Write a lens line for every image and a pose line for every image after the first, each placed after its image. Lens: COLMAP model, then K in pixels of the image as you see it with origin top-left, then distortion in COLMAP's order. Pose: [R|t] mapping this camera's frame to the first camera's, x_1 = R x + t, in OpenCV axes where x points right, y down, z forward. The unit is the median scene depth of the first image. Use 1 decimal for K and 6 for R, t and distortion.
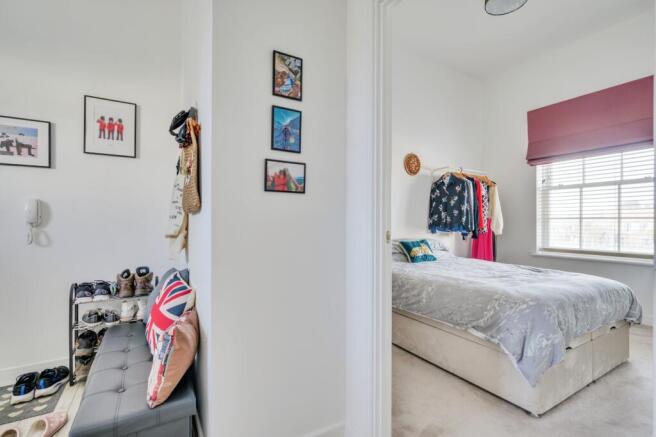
lens RADIAL K [[301.7, 0, 328.5], [0, 301.7, 222.7], [0, 0, 1]] dist [-0.003342, -0.000434]
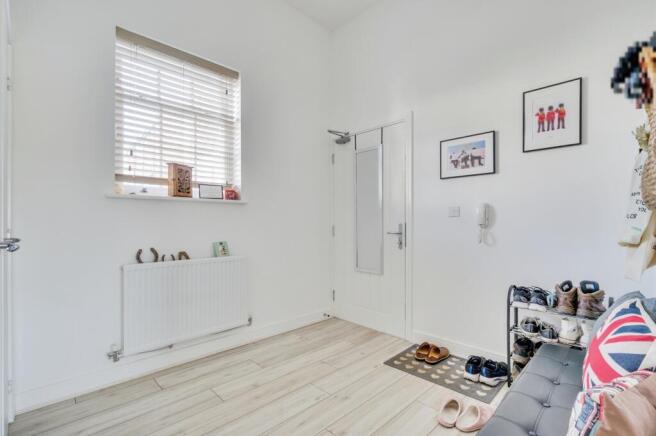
lens RADIAL K [[301.7, 0, 328.5], [0, 301.7, 222.2], [0, 0, 1]] dist [-0.003342, -0.000434]
pose [[0.242253, -0.003629, -0.970206, -0.024413], [-0.004170, 0.999980, -0.004782, 0.000253], [0.970204, 0.005204, 0.242233, 0.164169]]
